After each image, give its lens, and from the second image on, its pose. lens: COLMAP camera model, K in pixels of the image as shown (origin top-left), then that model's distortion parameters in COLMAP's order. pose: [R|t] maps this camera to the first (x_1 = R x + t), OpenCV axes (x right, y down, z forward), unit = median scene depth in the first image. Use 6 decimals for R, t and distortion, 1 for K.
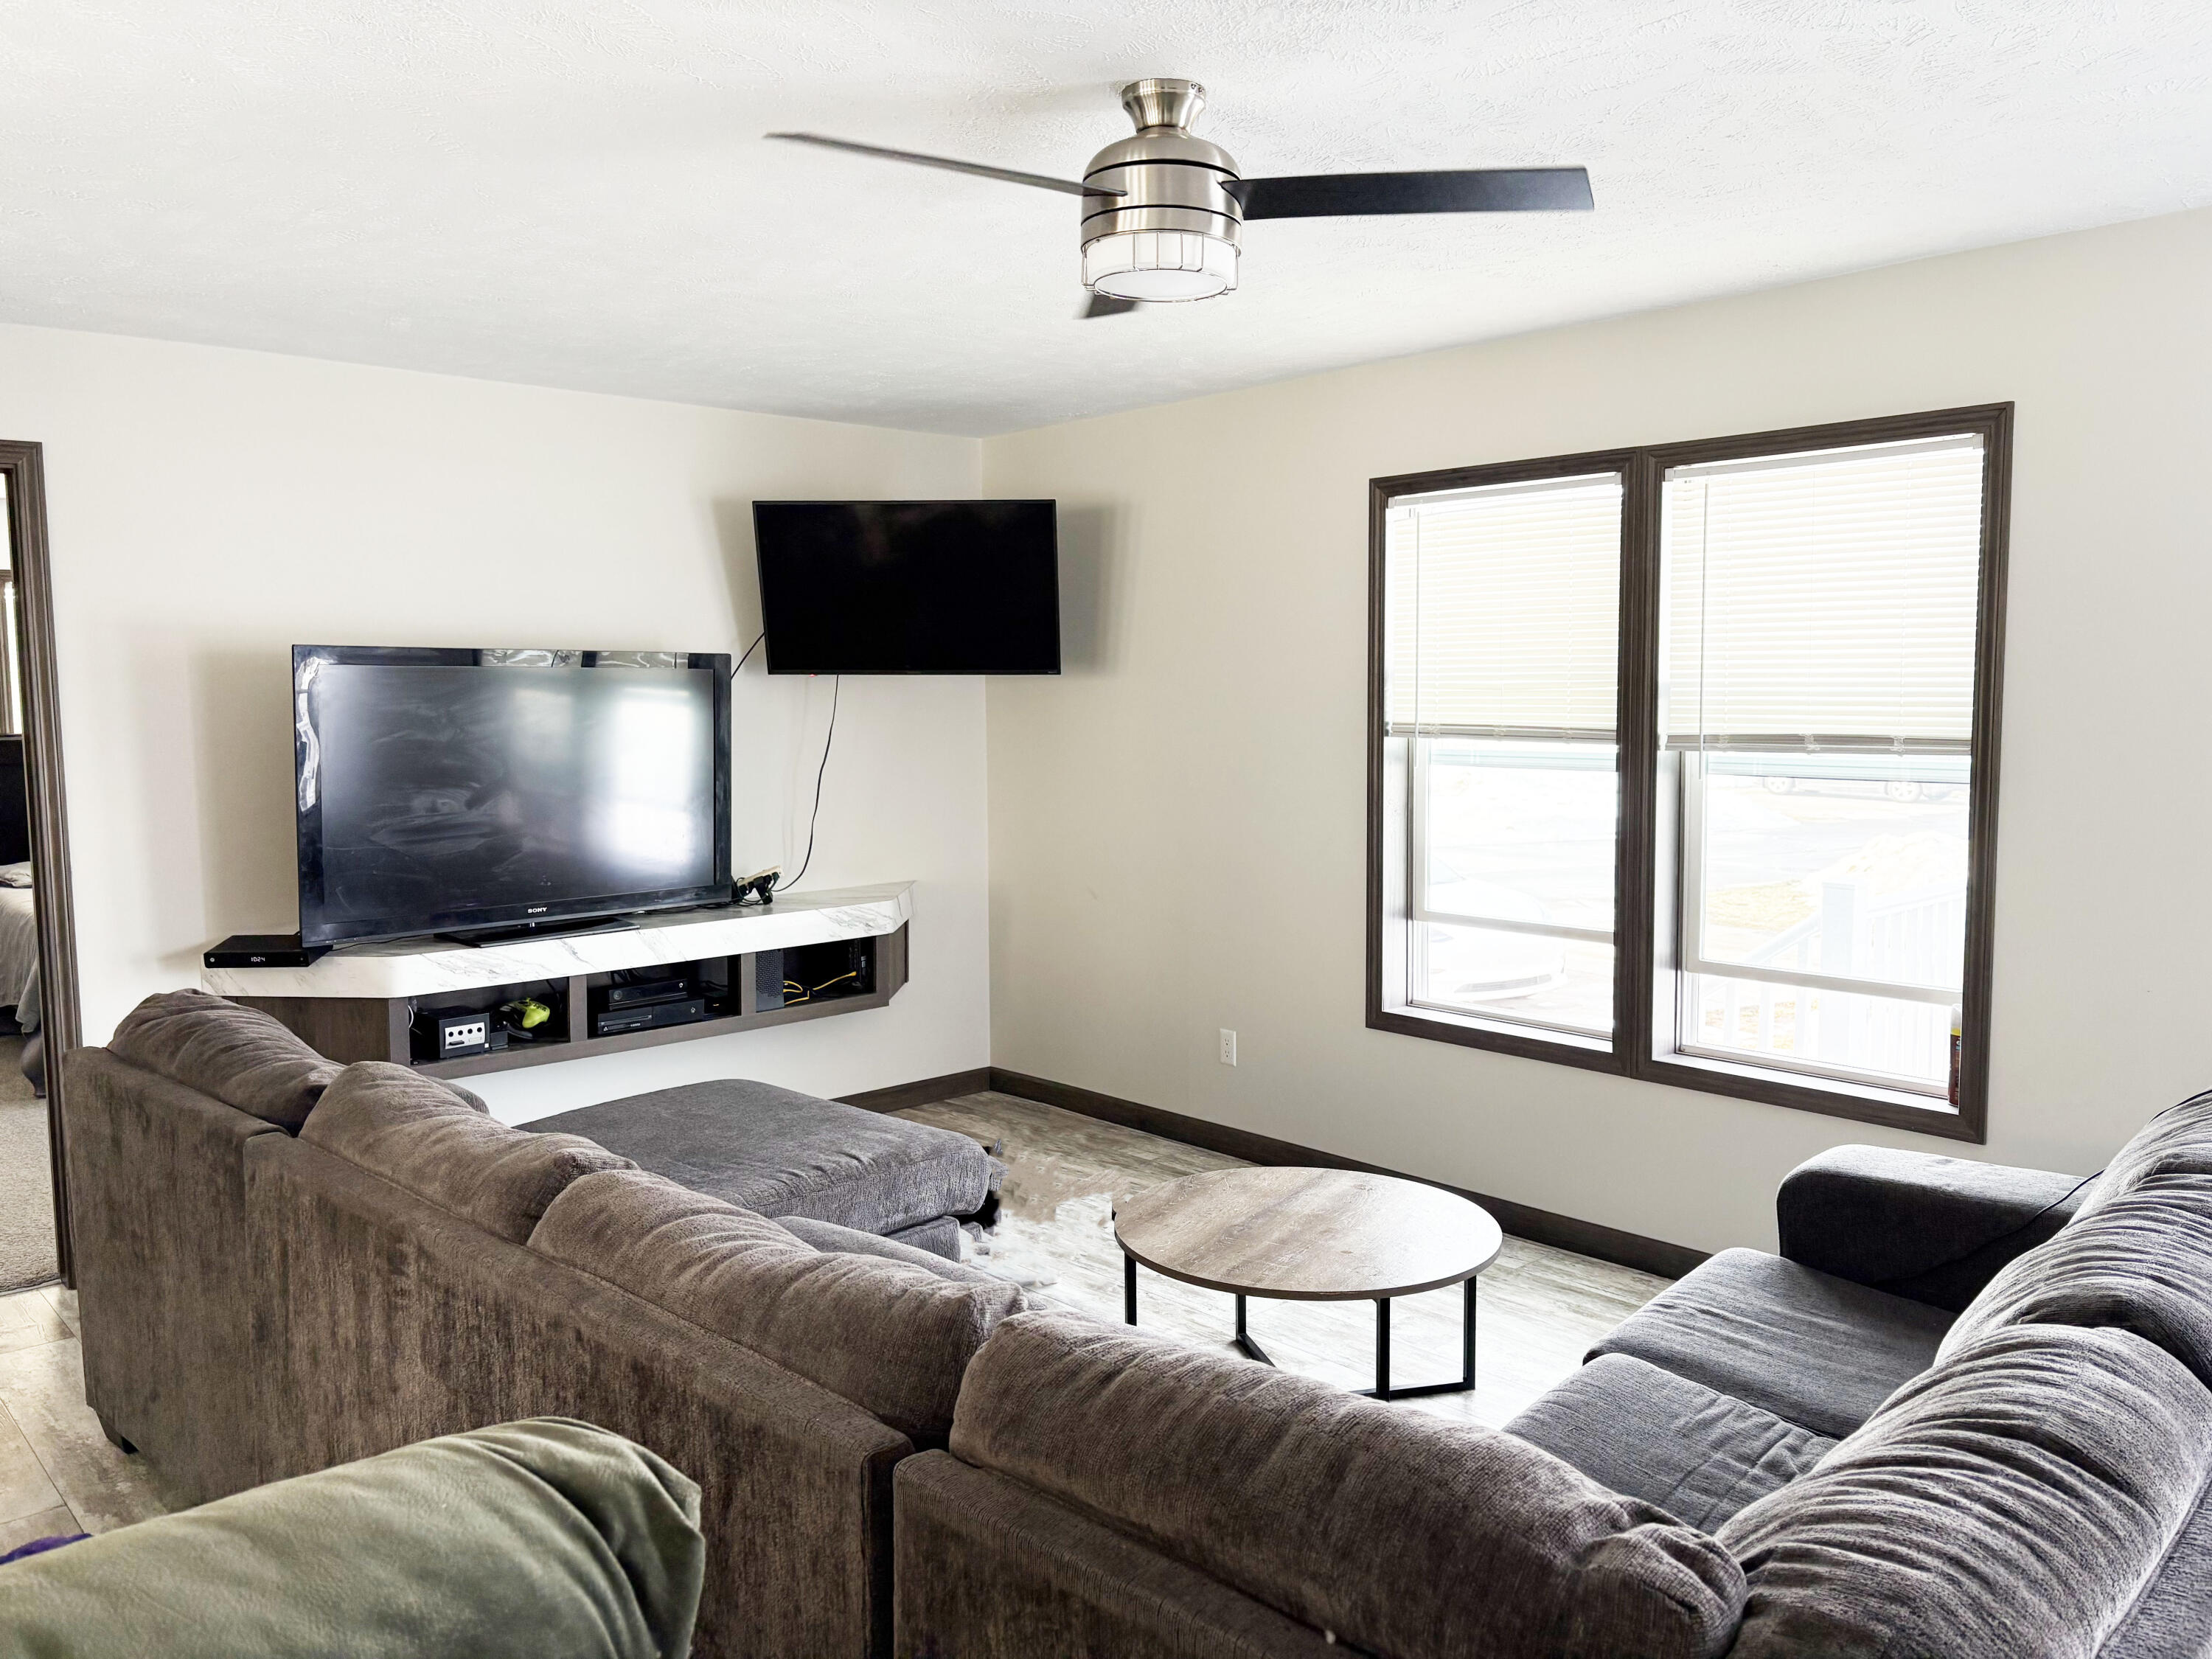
lens RADIAL K [[1632.4, 0, 1106.0], [0, 1632.4, 829.5], [0, 0, 1]] dist [0.007508, 0.007876]
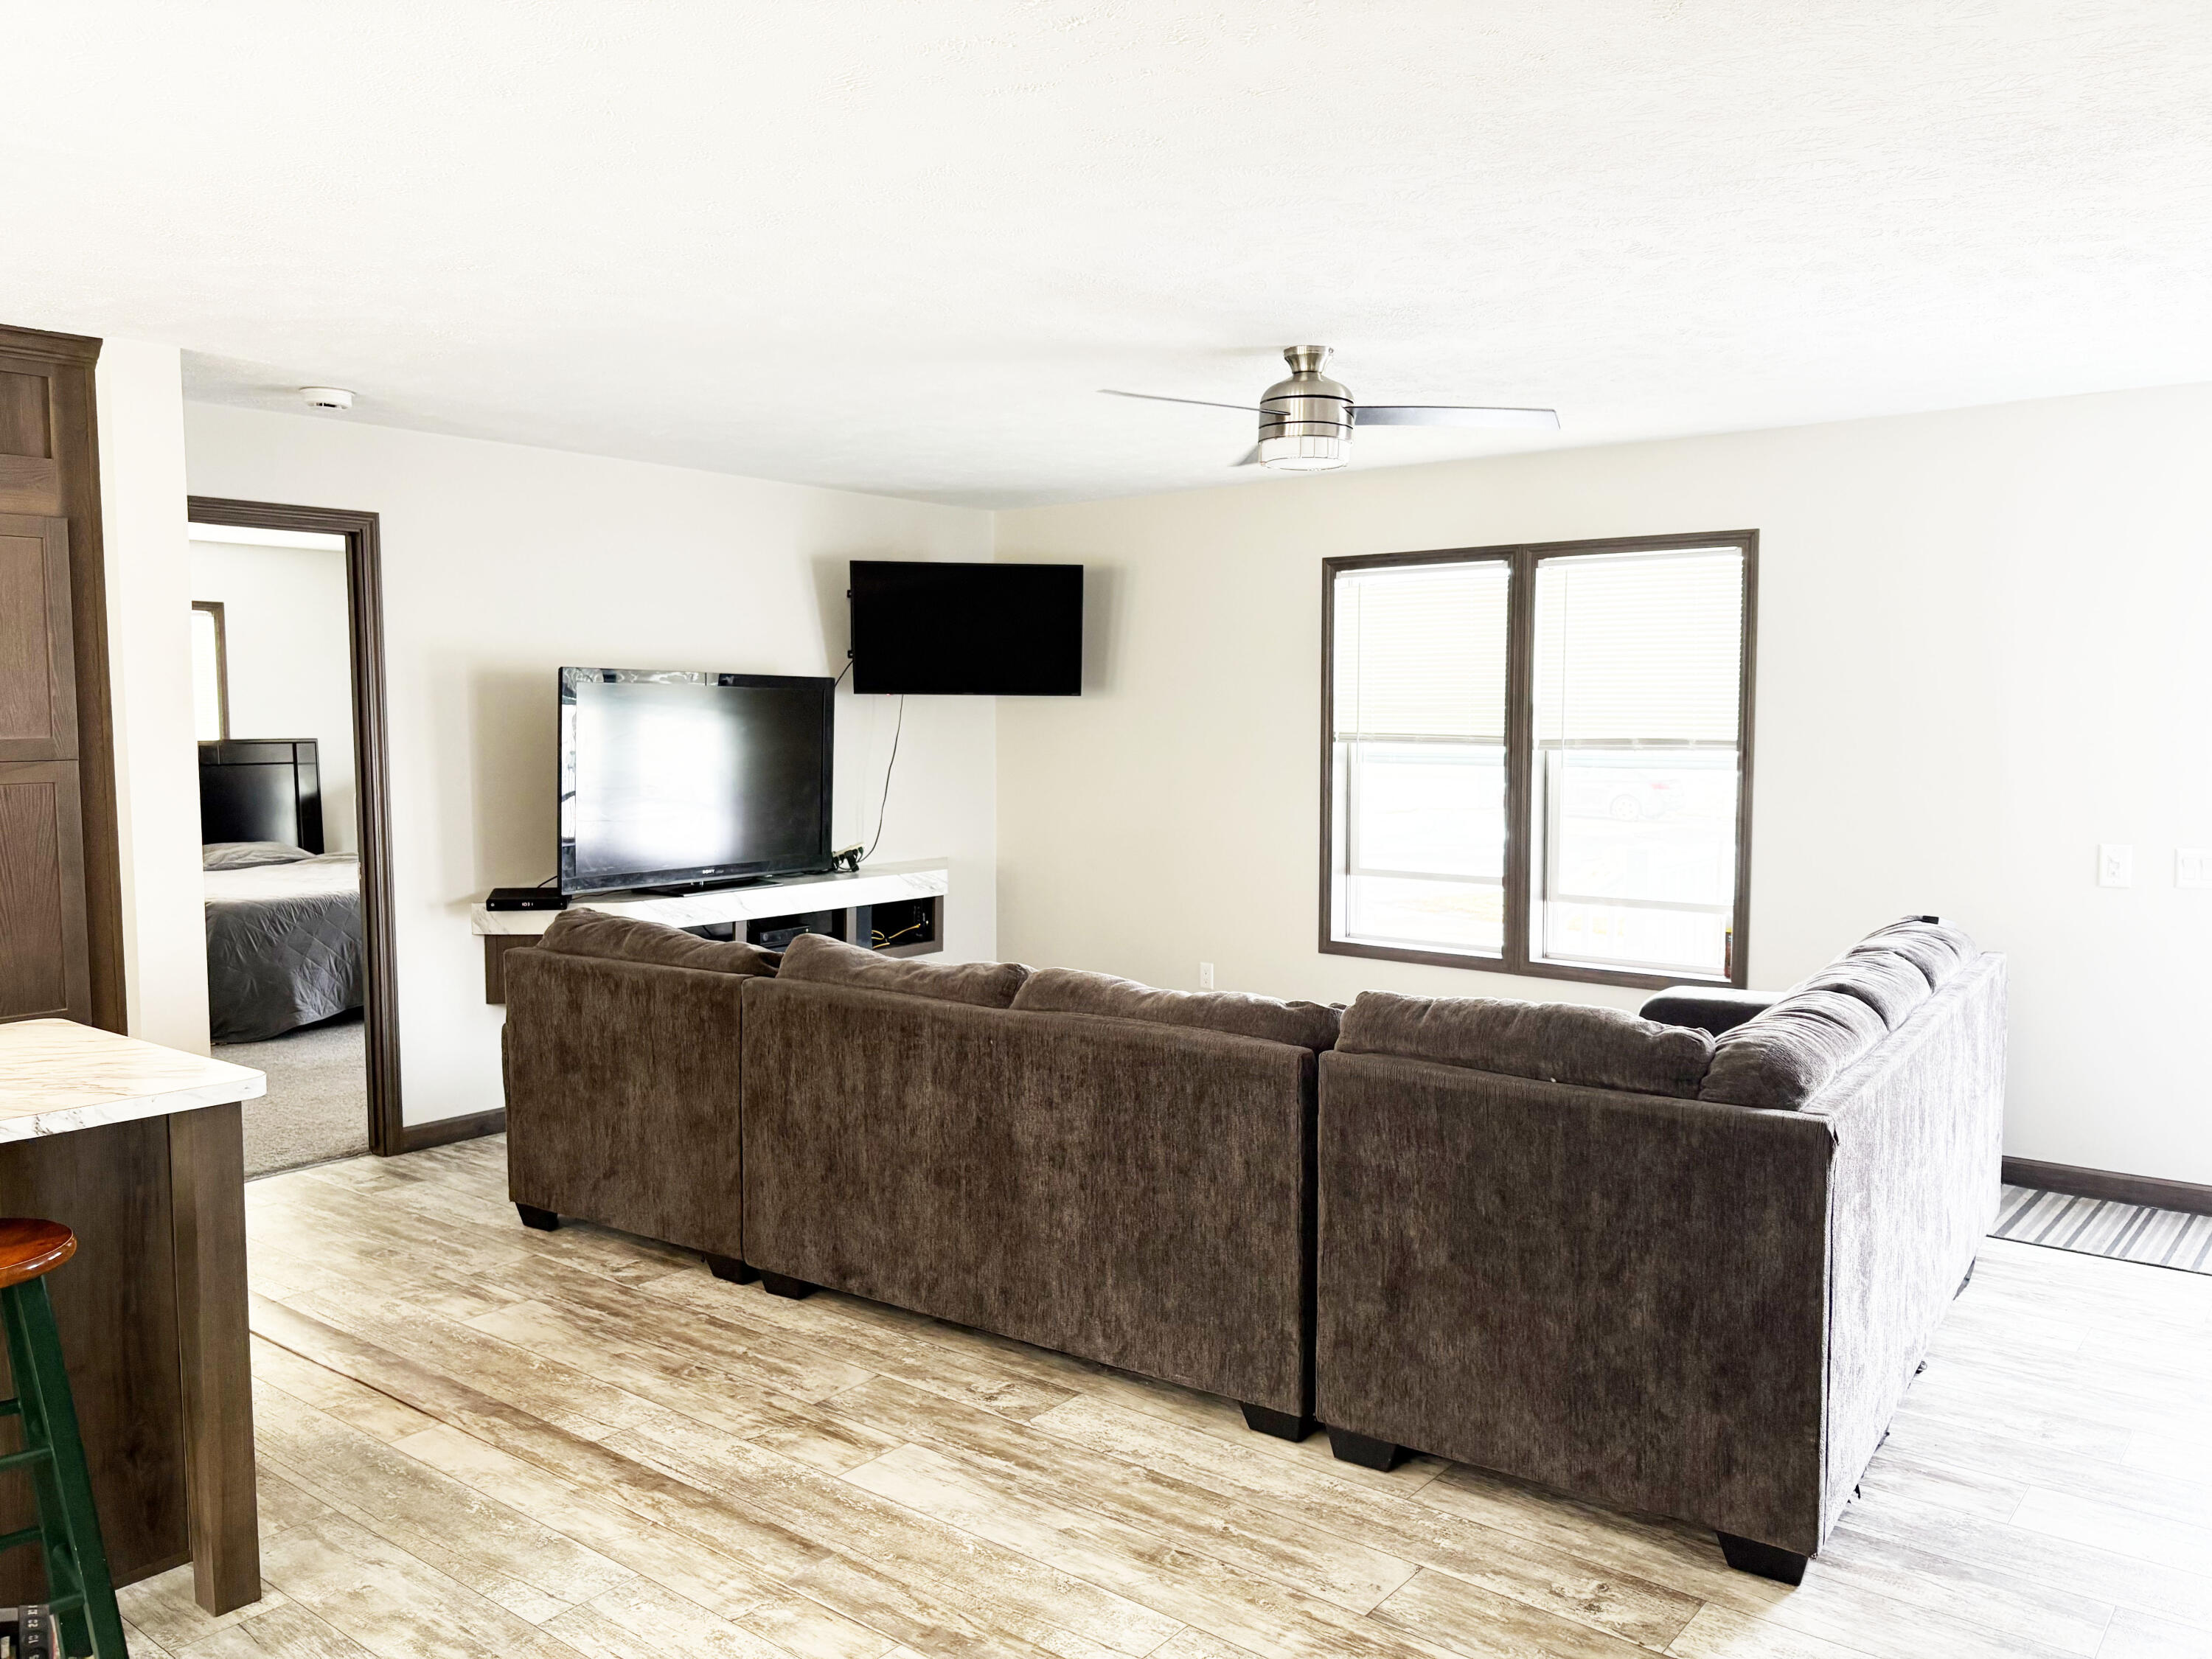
lens RADIAL K [[1661.7, 0, 1106.0], [0, 1661.7, 829.5], [0, 0, 1]] dist [0.060621, 0.000206]
pose [[0.987626, -0.003549, 0.156786, -0.266677], [0.006376, 0.999826, -0.017530, 0.045226], [-0.156696, 0.018313, 0.987477, -0.405858]]
